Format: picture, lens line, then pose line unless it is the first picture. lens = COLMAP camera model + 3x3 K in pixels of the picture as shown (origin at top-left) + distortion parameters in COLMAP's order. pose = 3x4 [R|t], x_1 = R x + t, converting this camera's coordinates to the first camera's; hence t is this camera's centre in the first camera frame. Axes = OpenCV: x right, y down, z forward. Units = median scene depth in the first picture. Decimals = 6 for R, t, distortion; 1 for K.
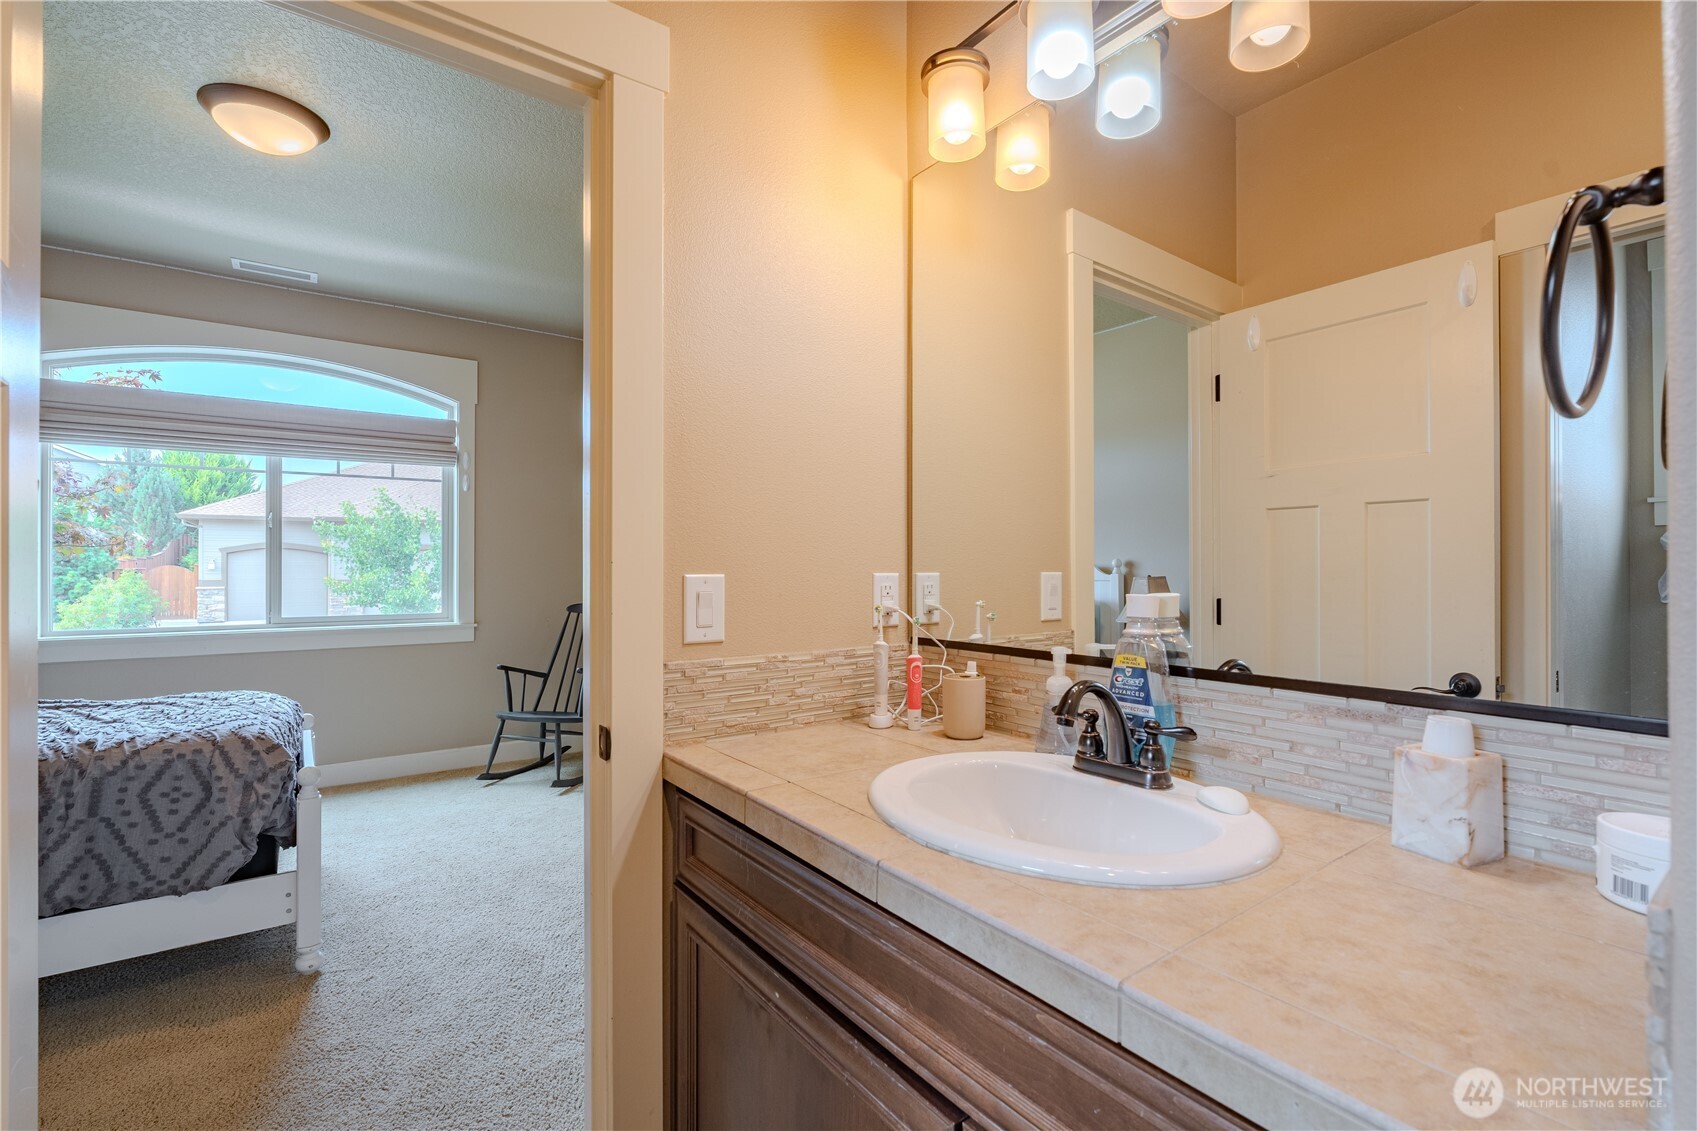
lens RADIAL K [[758.9, 0, 851.4], [0, 758.9, 561.3], [0, 0, 1]] dist [-0.009452, 0.000504]
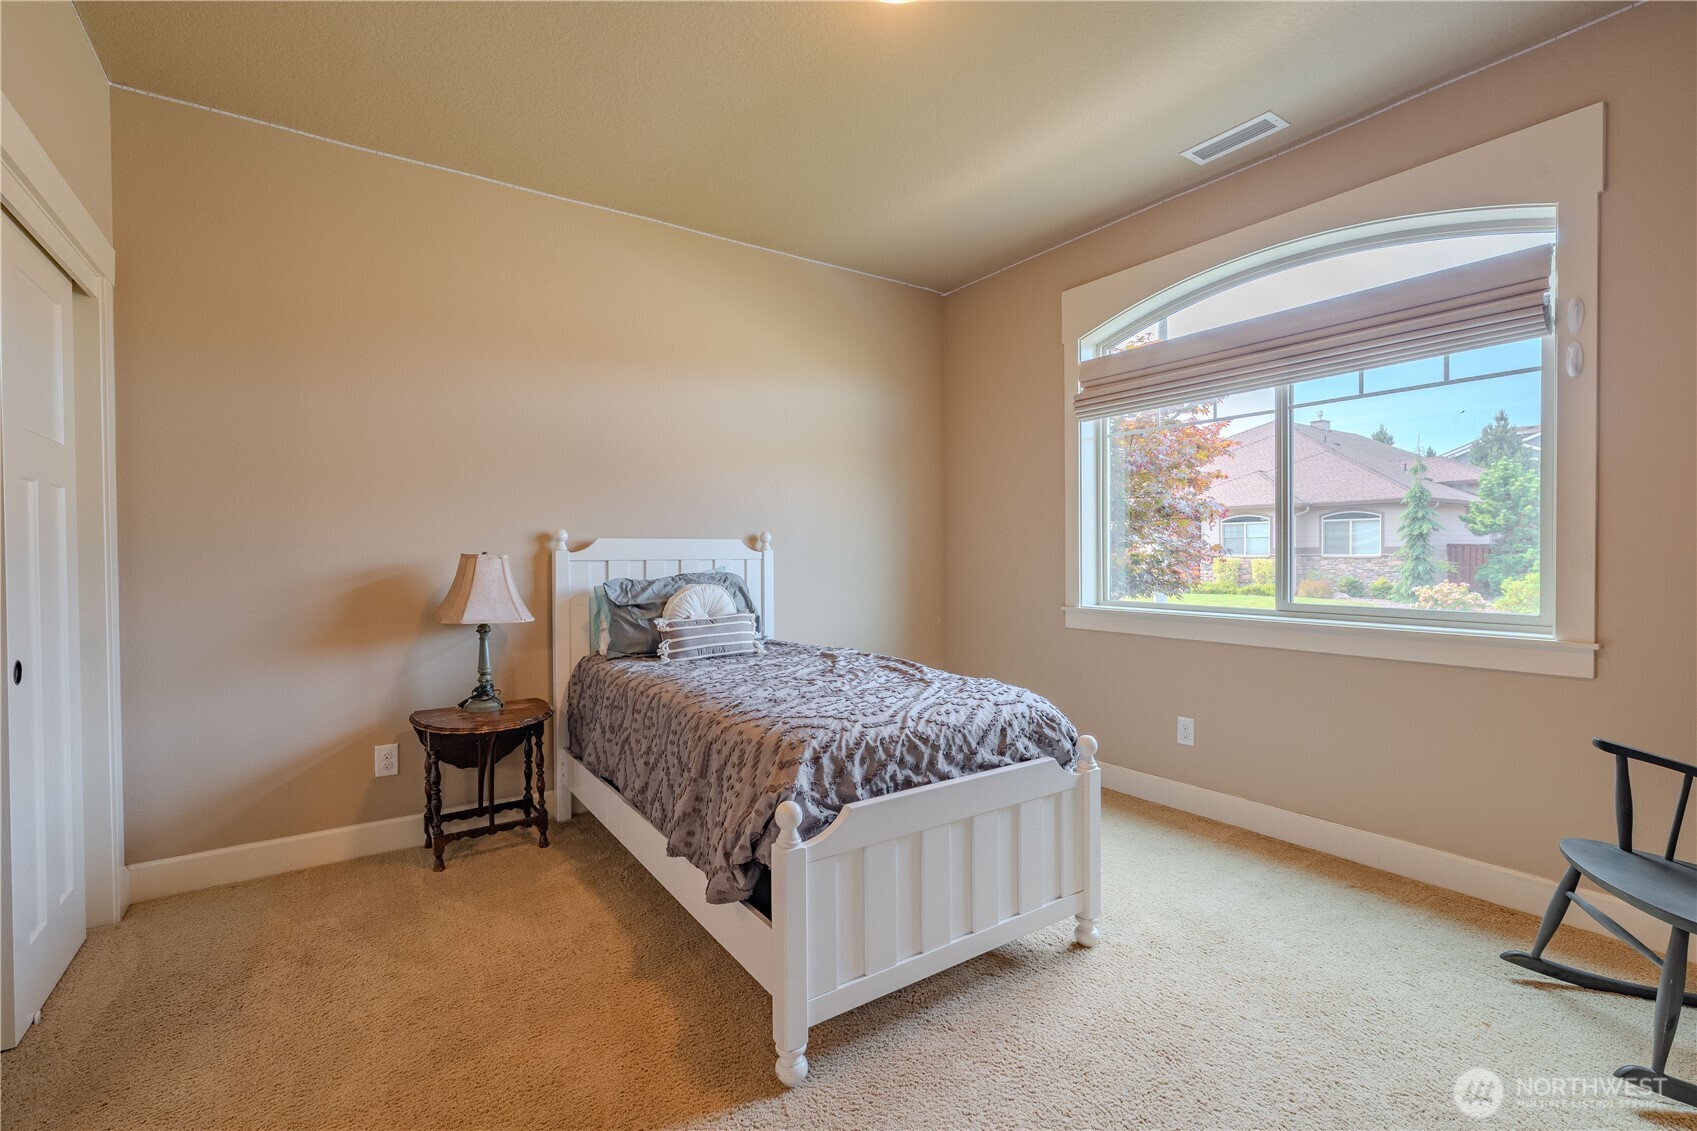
lens RADIAL K [[764.1, 0, 858.5], [0, 764.1, 559.2], [0, 0, 1]] dist [-0.011390, 0.000551]
pose [[-0.034394, 0.010681, -0.999351, 0.007382], [0.015687, 0.999825, 0.010147, 0.016555], [0.999285, -0.015328, -0.034556, 0.587088]]
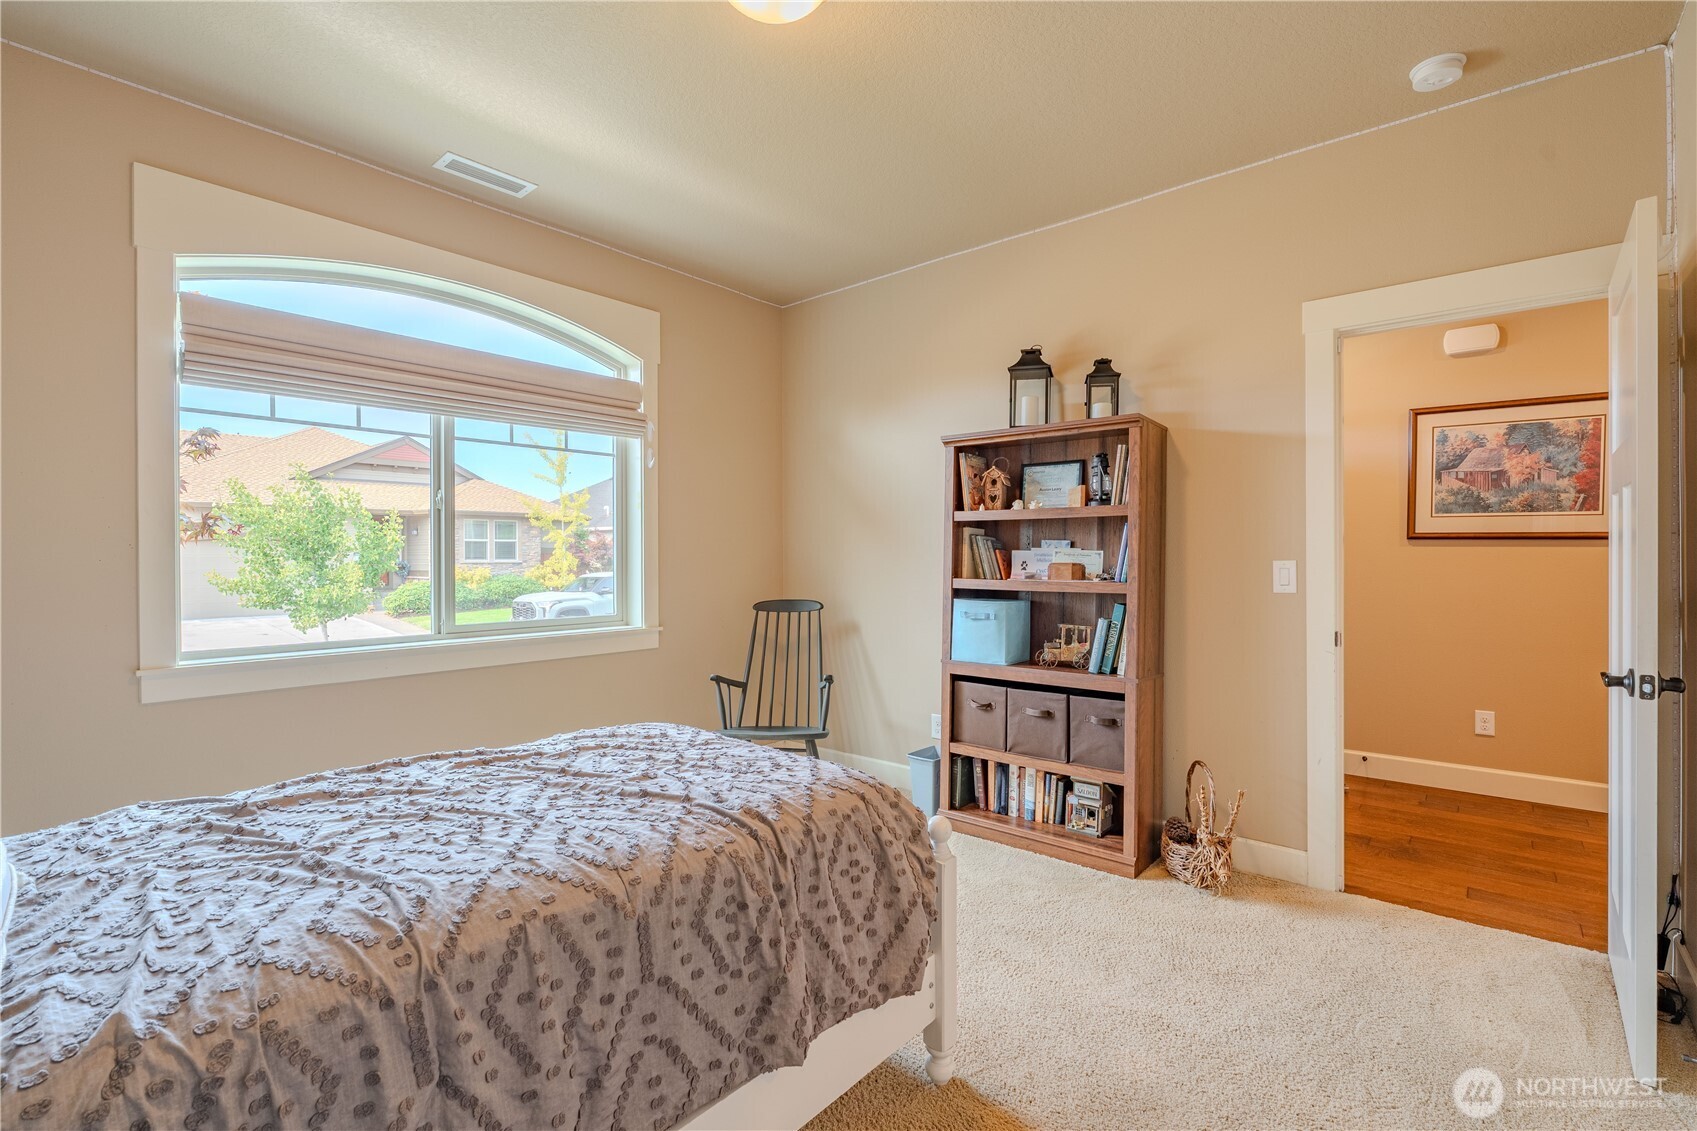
lens RADIAL K [[778.8, 0, 837.2], [0, 778.8, 560.1], [0, 0, 1]] dist [-0.003907, -0.000493]
pose [[0.976121, -0.002711, 0.217209, -0.531494], [-0.000451, 0.999895, 0.014506, -0.003859], [-0.217225, -0.014257, 0.976017, 0.128021]]
